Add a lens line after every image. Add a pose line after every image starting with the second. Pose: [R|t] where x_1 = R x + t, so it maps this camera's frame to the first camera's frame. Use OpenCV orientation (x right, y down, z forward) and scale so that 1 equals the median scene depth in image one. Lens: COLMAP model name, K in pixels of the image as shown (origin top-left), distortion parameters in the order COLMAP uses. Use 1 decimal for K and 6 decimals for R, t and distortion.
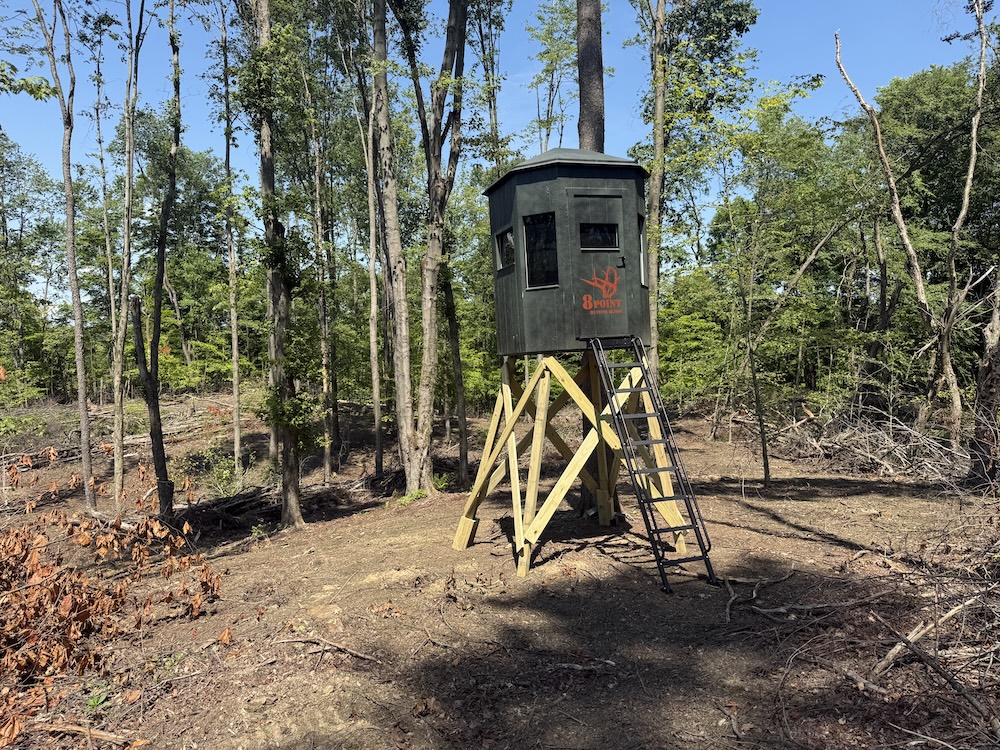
lens RADIAL K [[706.1, 0, 500.0], [0, 706.1, 375.0], [0, 0, 1]] dist [0.081161, -0.106294]
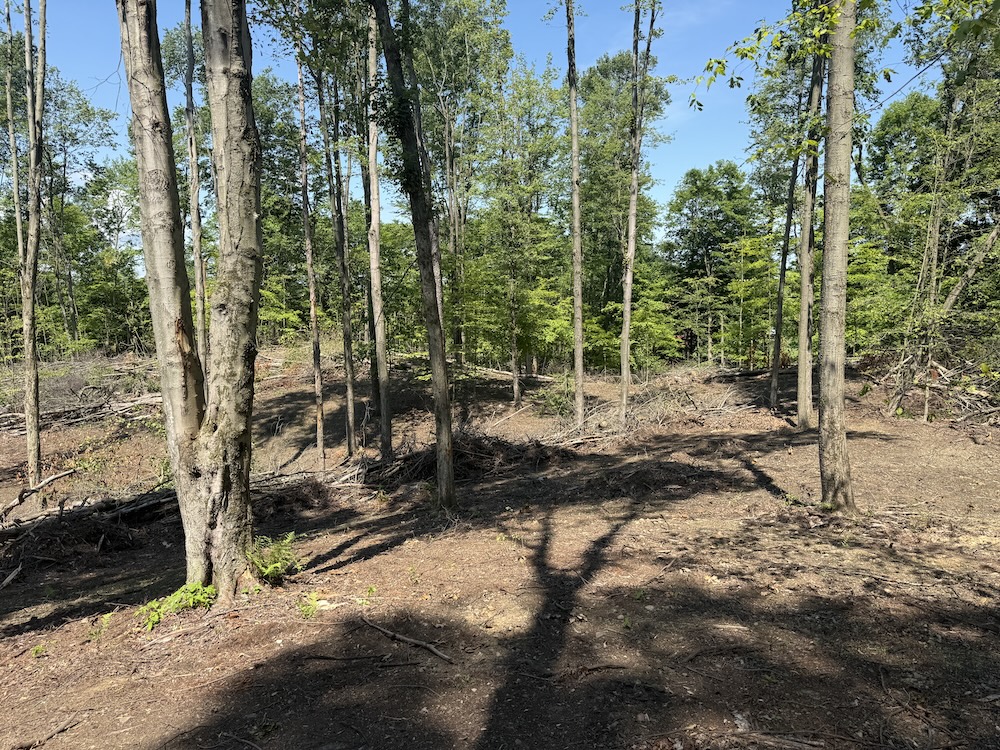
lens RADIAL K [[706.1, 0, 500.0], [0, 706.1, 375.0], [0, 0, 1]] dist [0.081161, -0.106294]
pose [[0.986419, 0.009329, -0.163981, 0.058836], [0.000813, 0.998096, 0.061675, 0.015296], [0.164245, -0.060970, 0.984534, 0.362132]]
